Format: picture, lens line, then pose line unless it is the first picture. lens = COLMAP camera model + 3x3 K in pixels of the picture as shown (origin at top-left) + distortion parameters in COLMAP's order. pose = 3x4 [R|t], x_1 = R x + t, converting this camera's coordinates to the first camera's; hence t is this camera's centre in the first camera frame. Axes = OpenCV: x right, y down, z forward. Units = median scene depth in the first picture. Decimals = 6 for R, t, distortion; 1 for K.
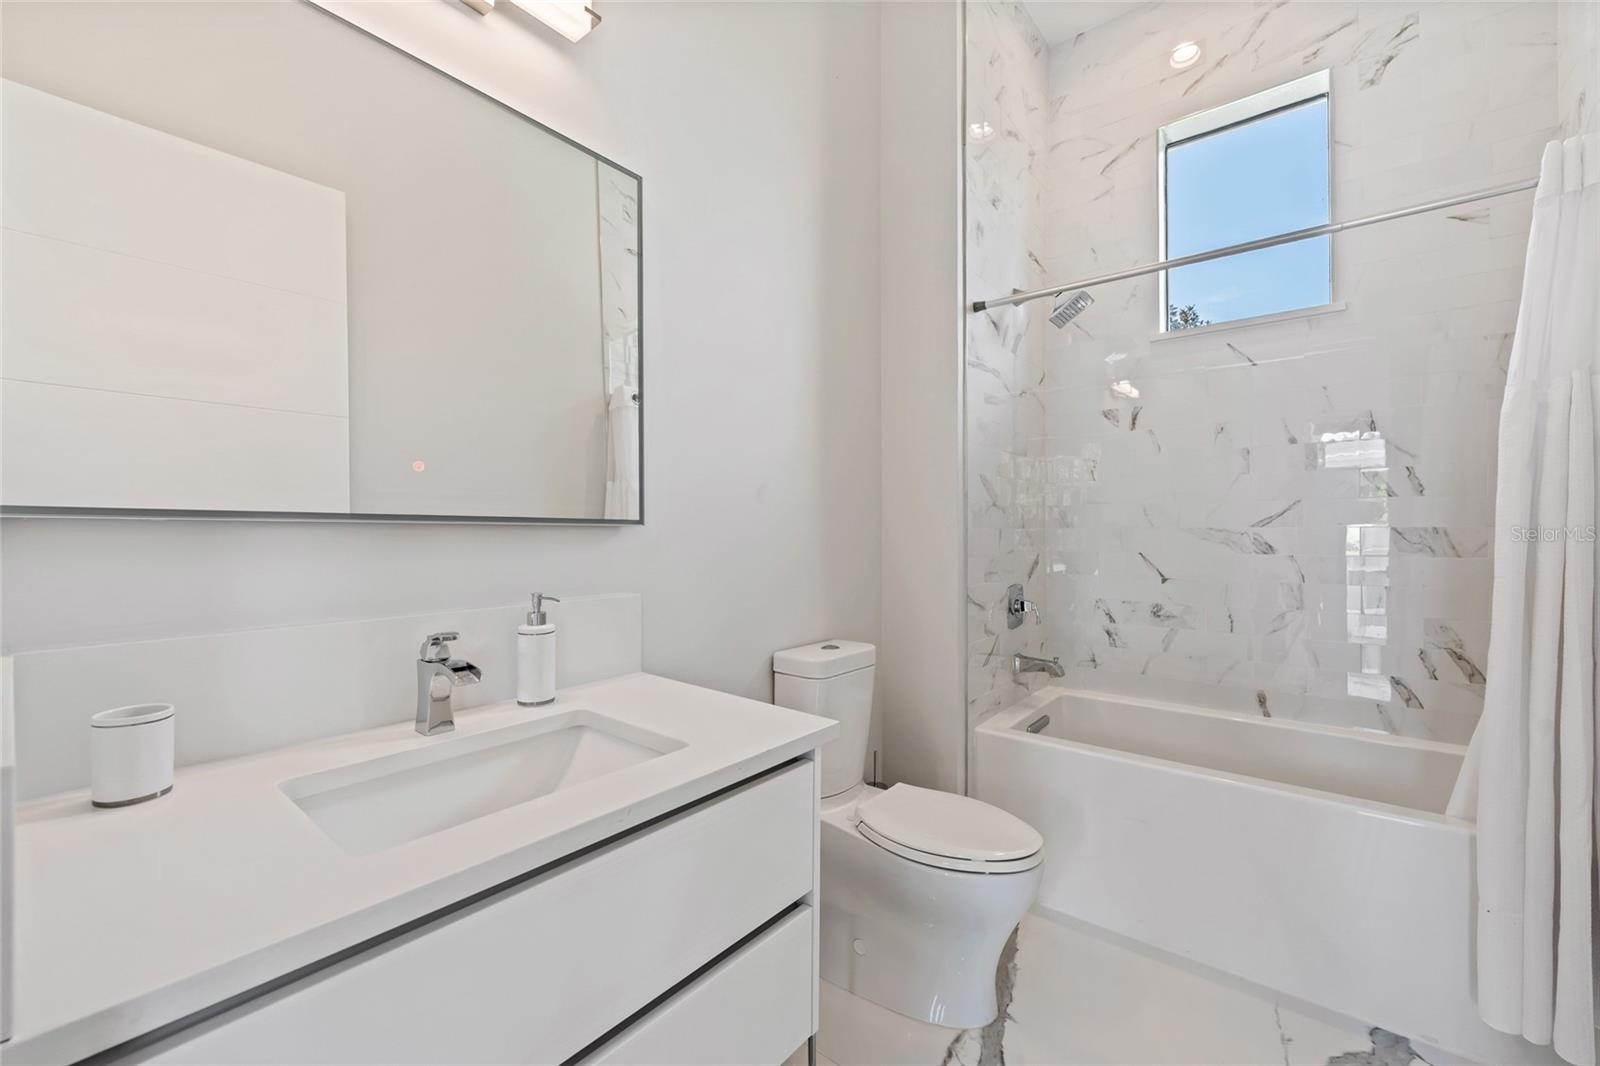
lens RADIAL K [[652.4, 0, 795.9], [0, 652.4, 528.6], [0, 0, 1]] dist [-0.000008, 0.001794]
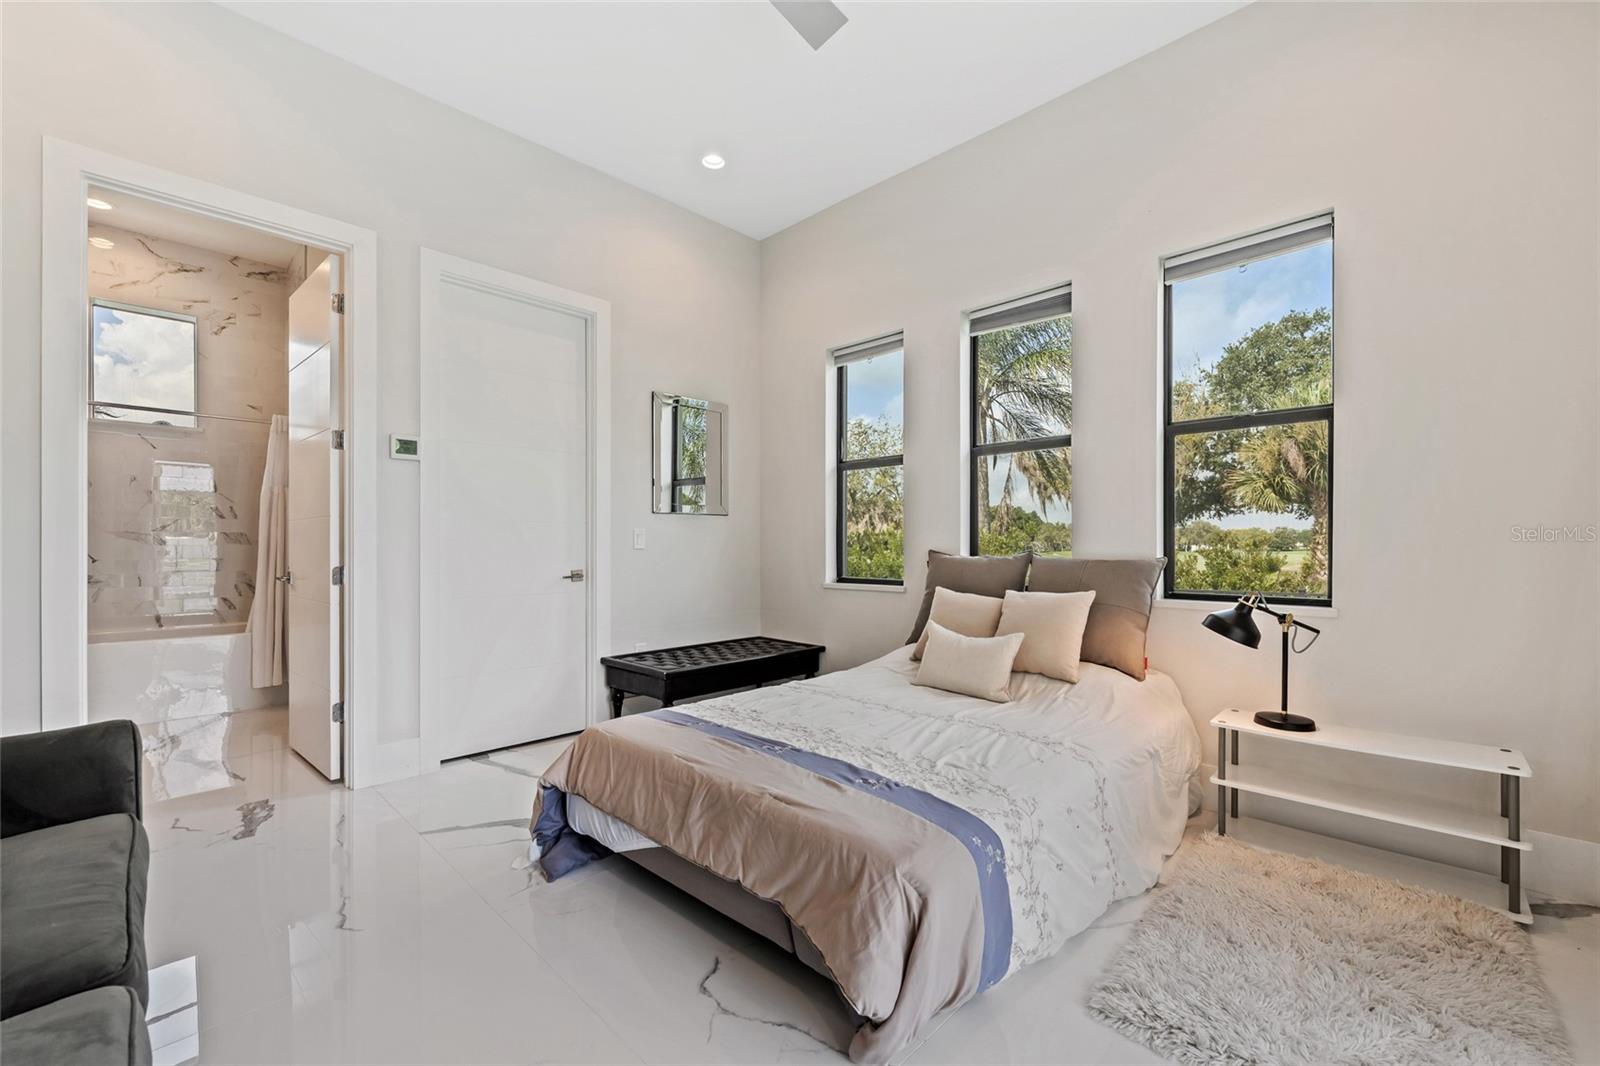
lens RADIAL K [[652.4, 0, 796.5], [0, 652.4, 537.4], [0, 0, 1]] dist [-0.000008, 0.001794]
pose [[0.093324, 0.010695, 0.995578, -1.144167], [0.000977, 0.999941, -0.010833, 0.043008], [-0.995635, 0.001984, 0.093308, -1.176730]]
